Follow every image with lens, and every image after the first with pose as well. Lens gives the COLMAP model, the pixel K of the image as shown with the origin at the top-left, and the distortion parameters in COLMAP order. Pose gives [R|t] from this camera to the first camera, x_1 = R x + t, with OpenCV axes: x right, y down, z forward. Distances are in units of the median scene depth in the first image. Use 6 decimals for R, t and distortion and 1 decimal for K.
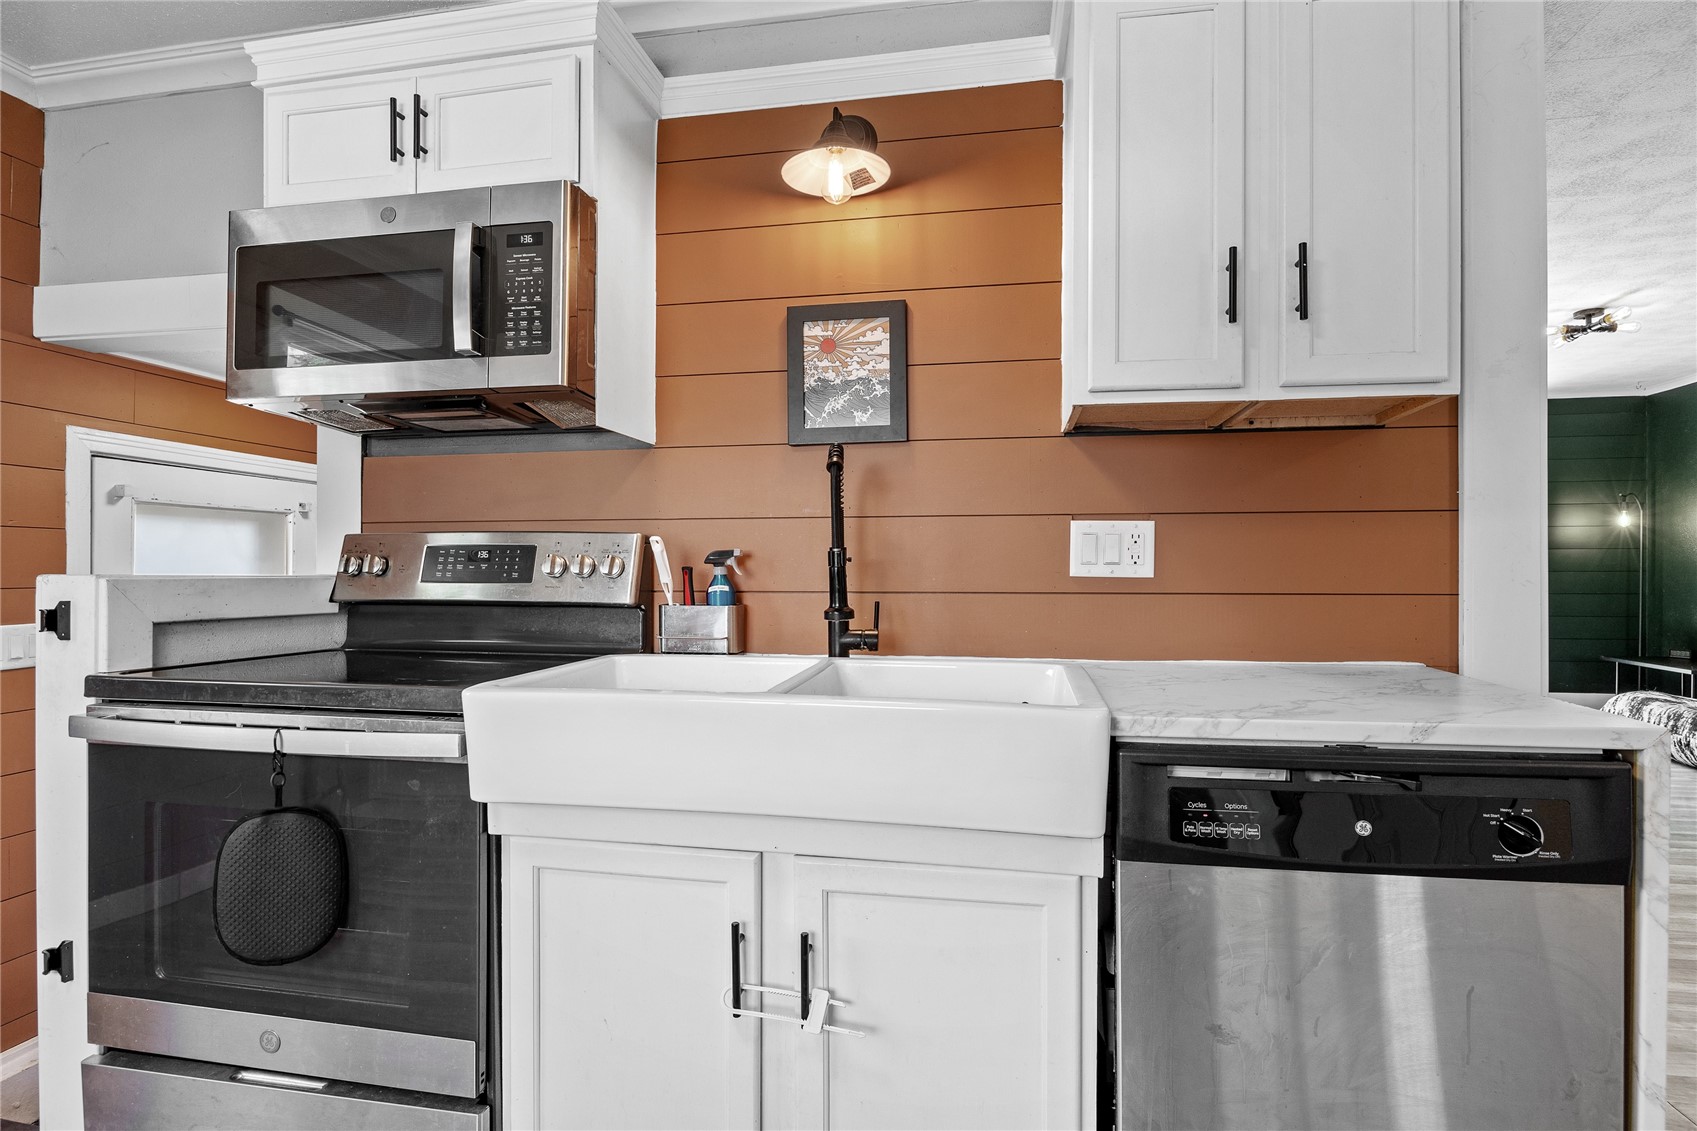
lens RADIAL K [[812.7, 0, 877.5], [0, 812.7, 574.2], [0, 0, 1]] dist [-0.006506, 0.001522]
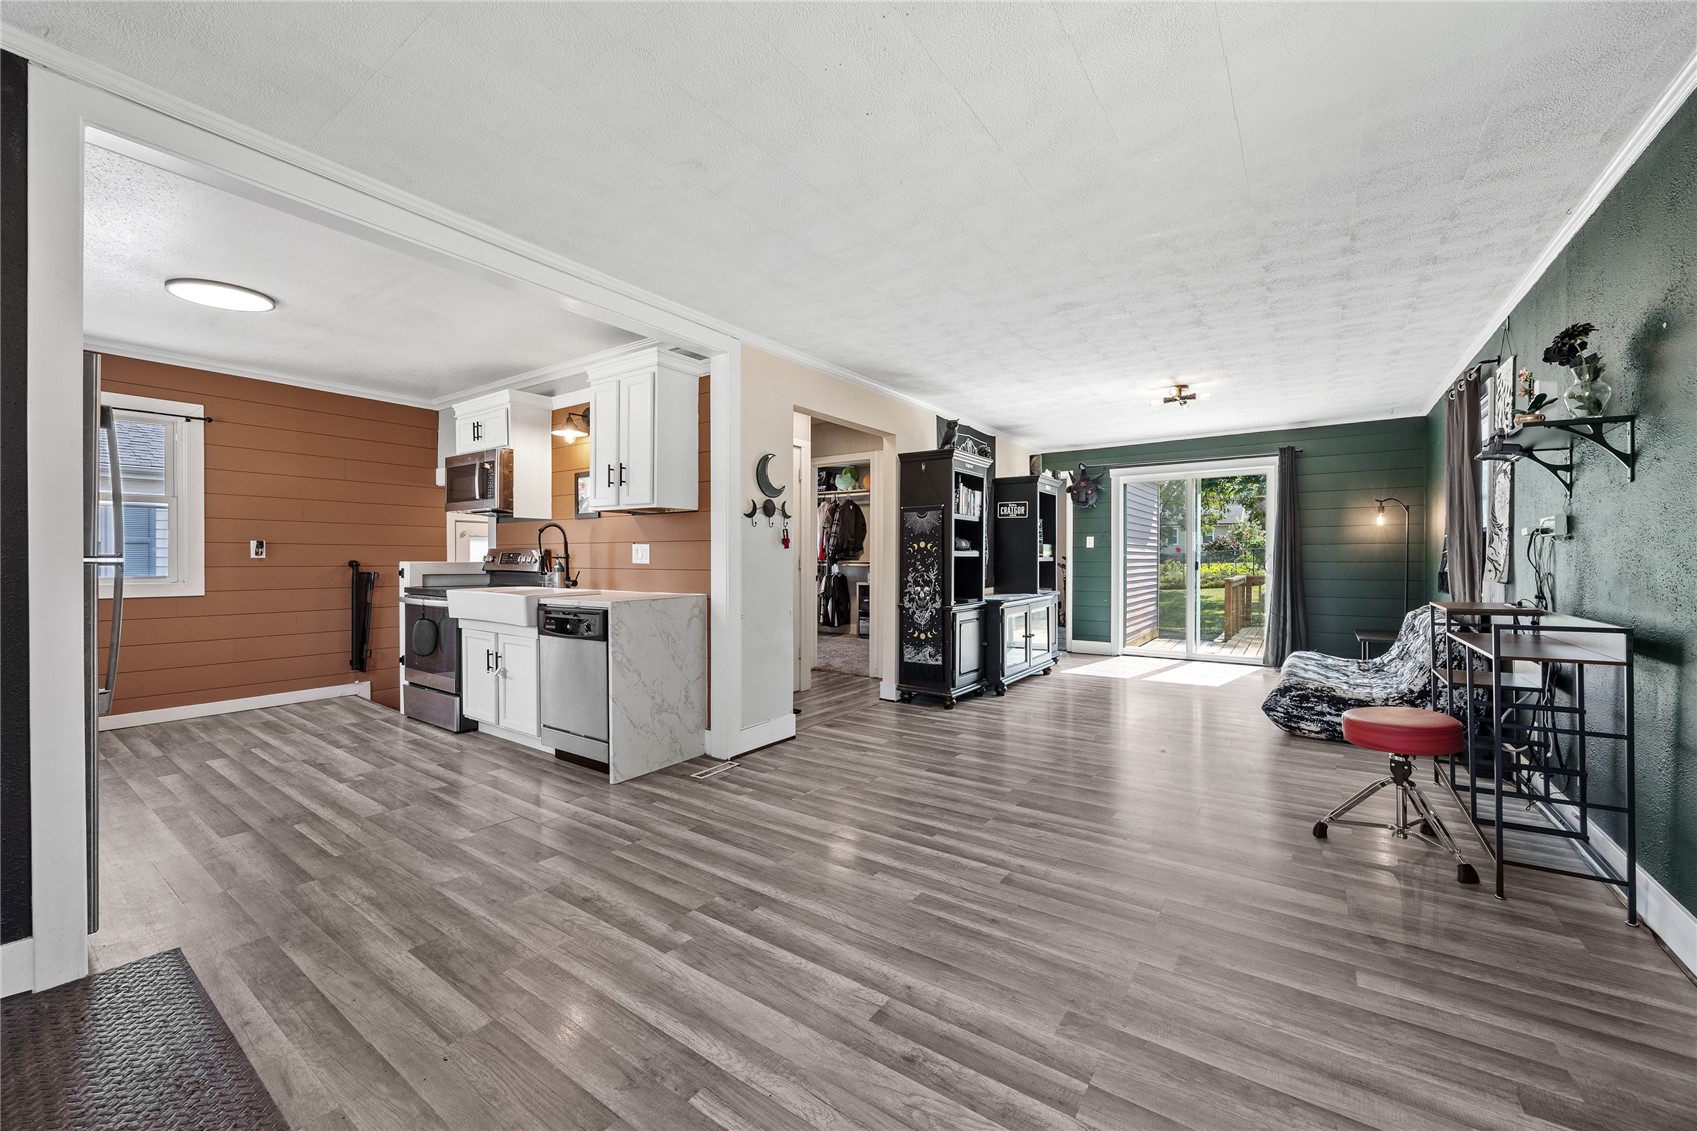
lens RADIAL K [[664.2, 0, 847.5], [0, 664.2, 547.8], [0, 0, 1]] dist [-0.010235, 0.002621]
pose [[0.911195, -0.004797, -0.411947, 1.887094], [-0.001749, 0.999878, -0.015510, -0.015684], [0.411971, 0.014853, 0.911076, -0.851365]]
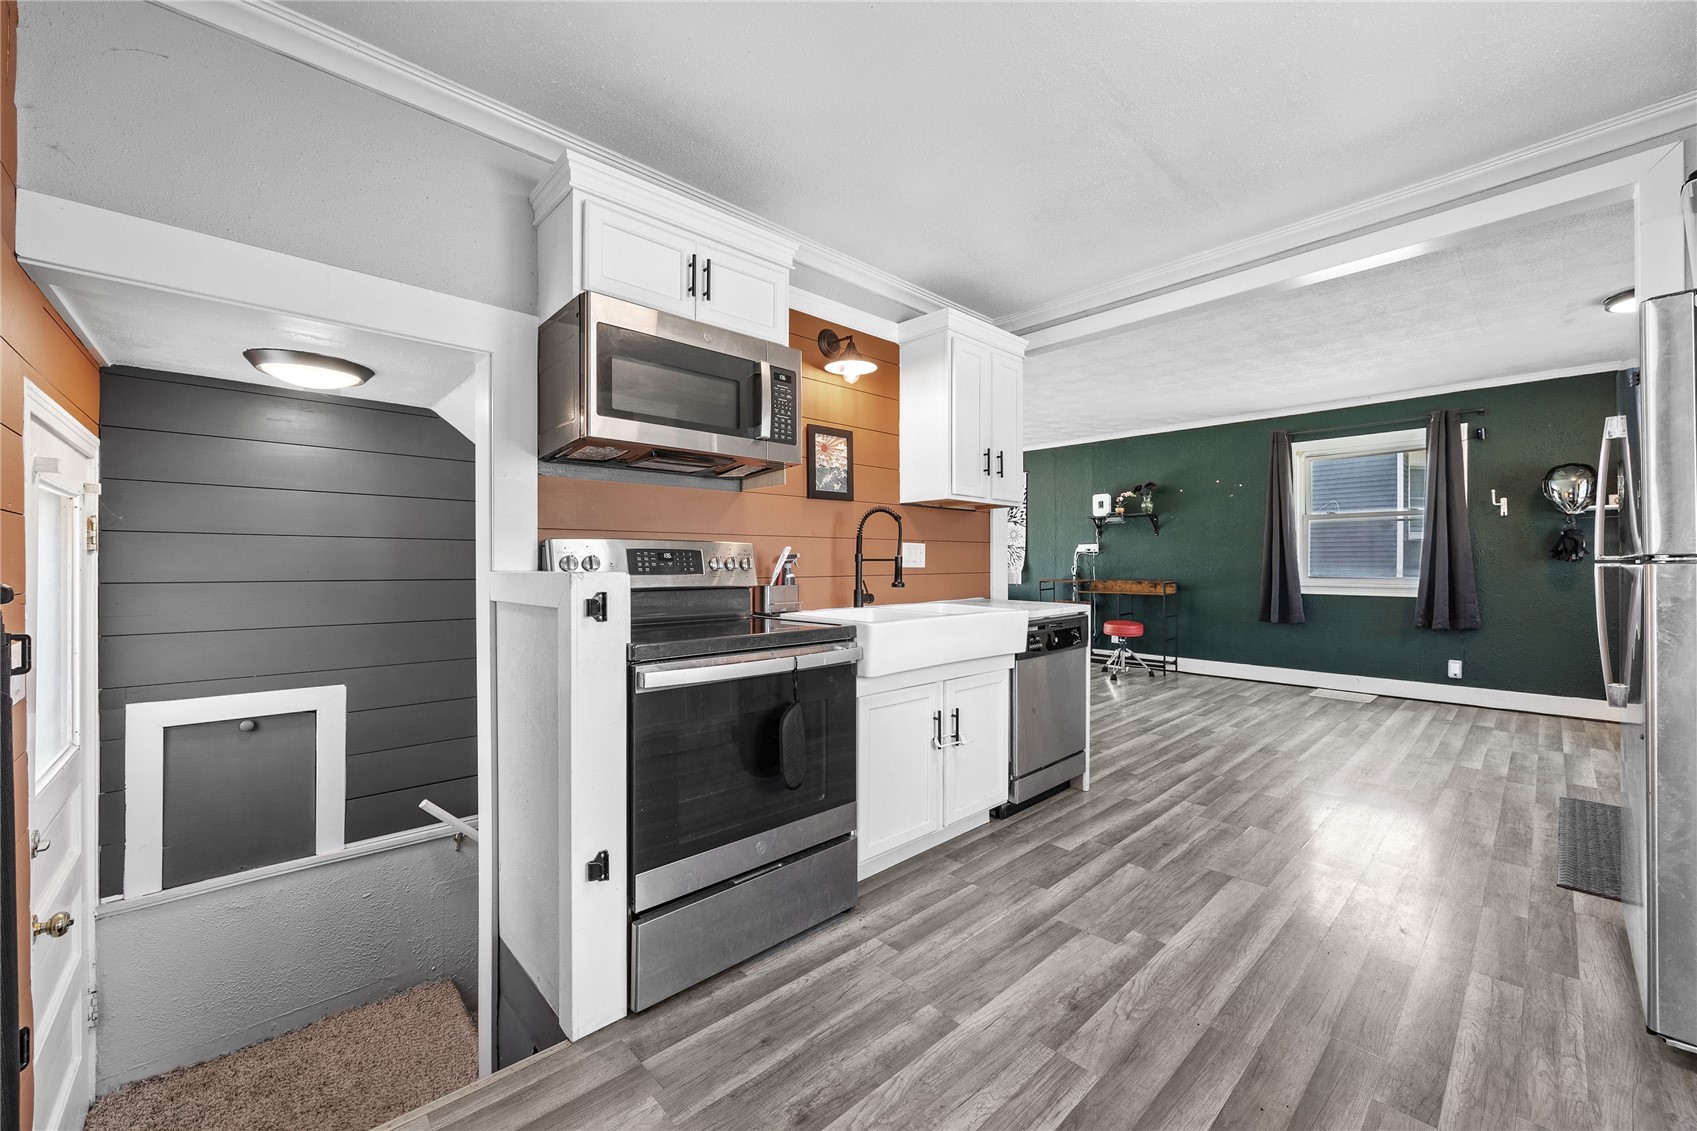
lens RADIAL K [[664.2, 0, 839.7], [0, 664.2, 573.0], [0, 0, 1]] dist [-0.010235, 0.002621]
pose [[0.594650, -0.015873, 0.803828, -1.321204], [0.005789, 0.999864, 0.015461, -0.010128], [-0.803964, -0.004540, 0.594660, 0.039024]]
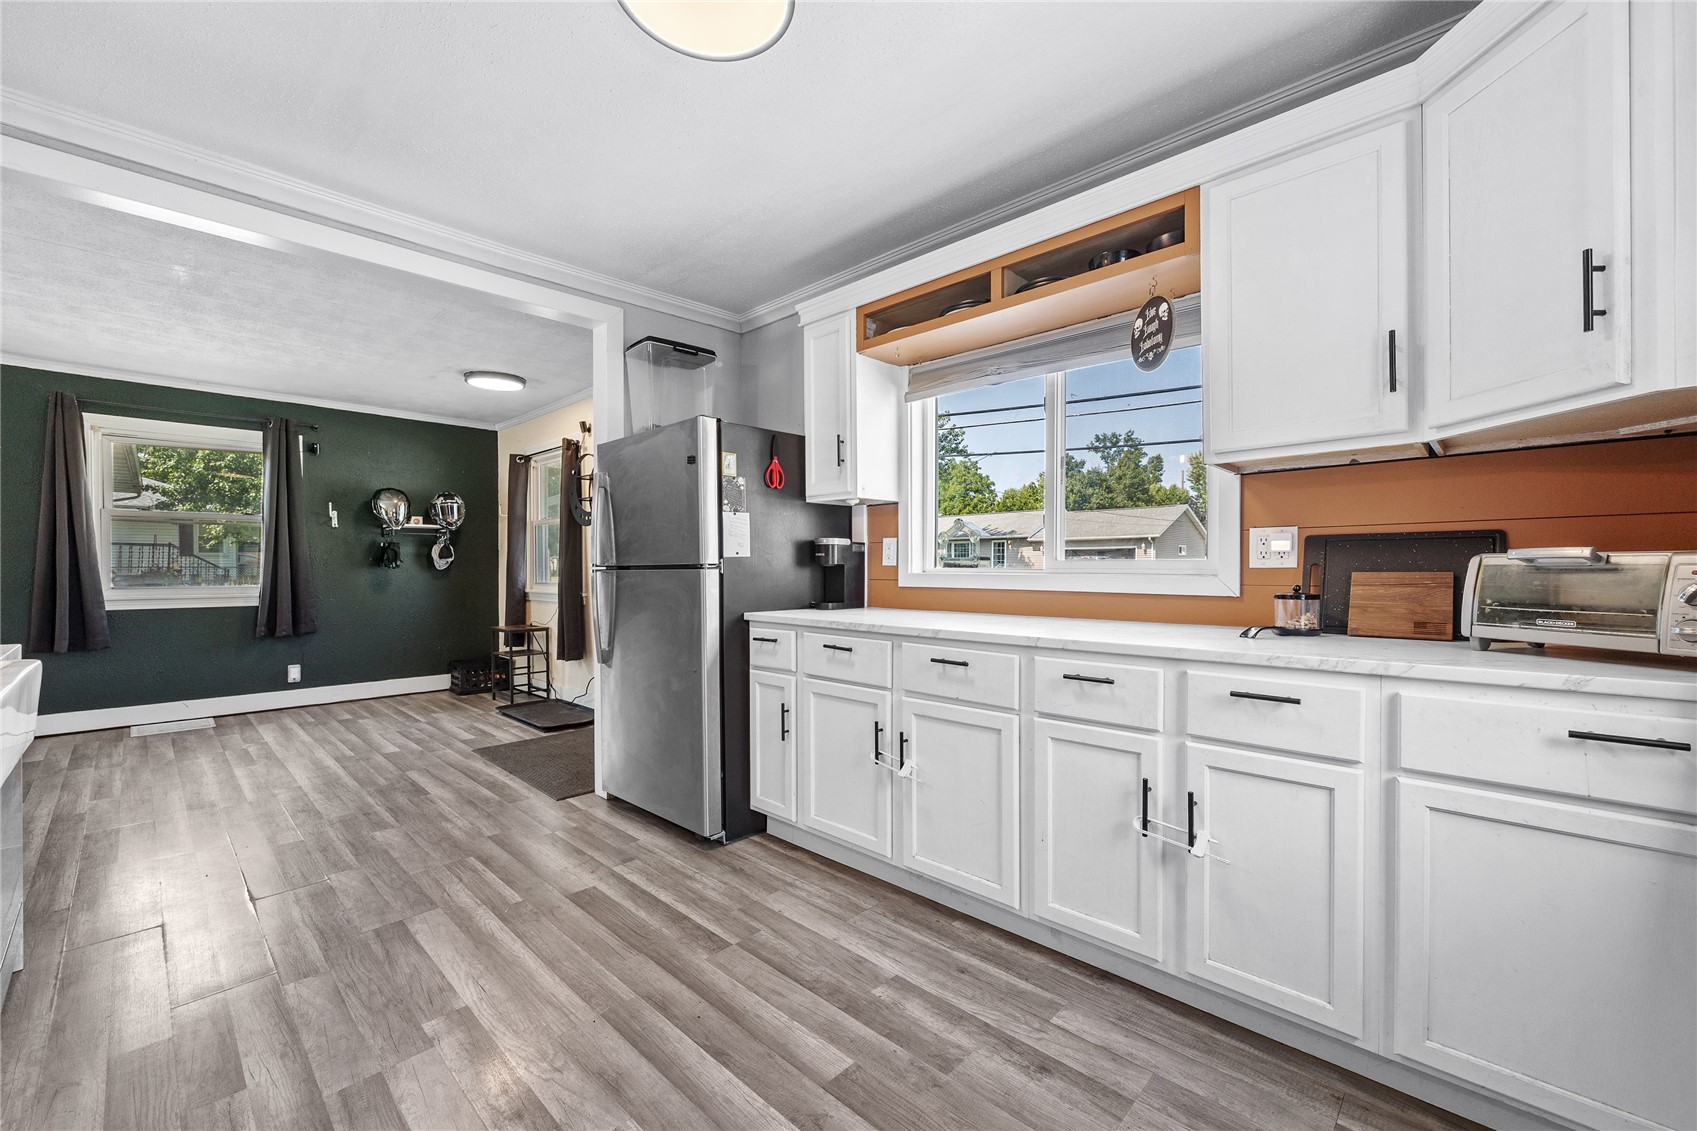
lens RADIAL K [[664.2, 0, 854.9], [0, 664.2, 574.4], [0, 0, 1]] dist [-0.010235, 0.002621]
pose [[-0.853527, -0.006851, 0.521004, -1.100868], [-0.002398, 0.999955, 0.009221, -0.006281], [-0.521043, 0.006621, -0.853505, 0.755959]]
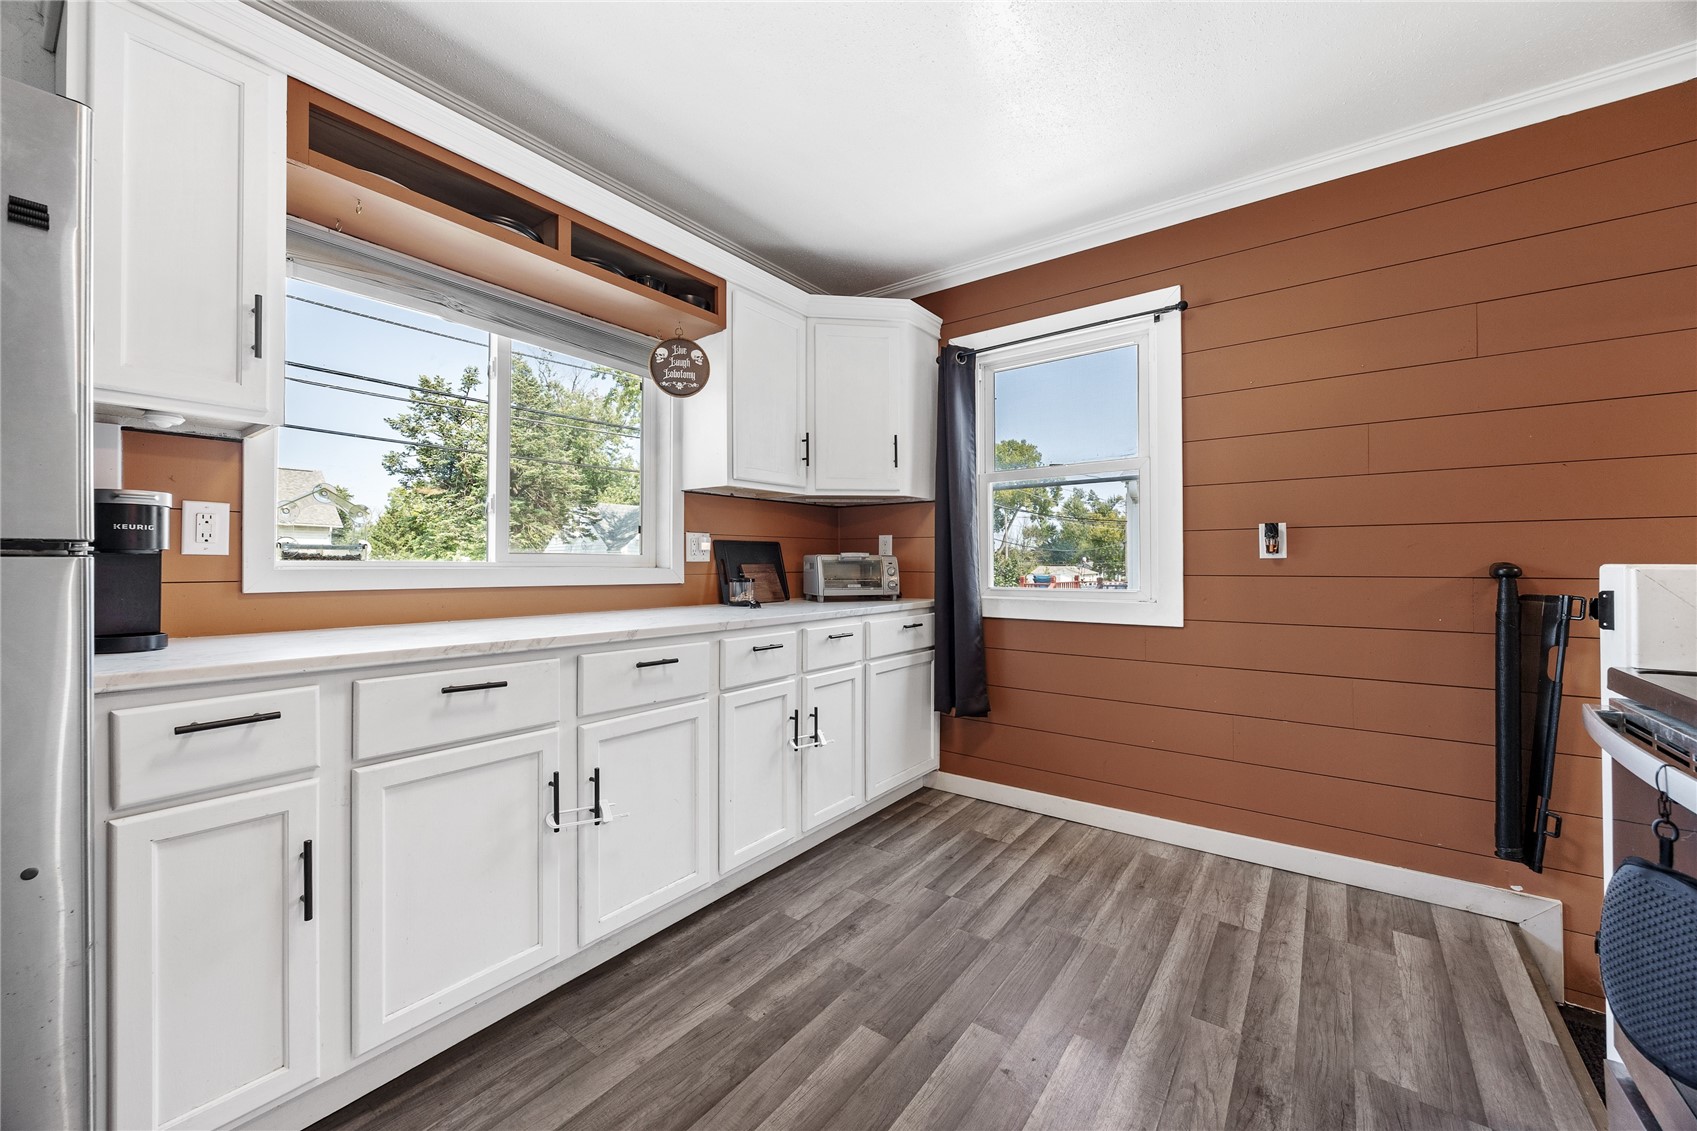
lens RADIAL K [[642.5, 0, 849.9], [0, 642.5, 561.7], [0, 0, 1]] dist [0.000107, -0.000813]
pose [[-0.436098, -0.004537, -0.899888, 0.105107], [0.001933, 0.999980, -0.005978, 0.000287], [0.899897, -0.004346, -0.436081, 0.415044]]
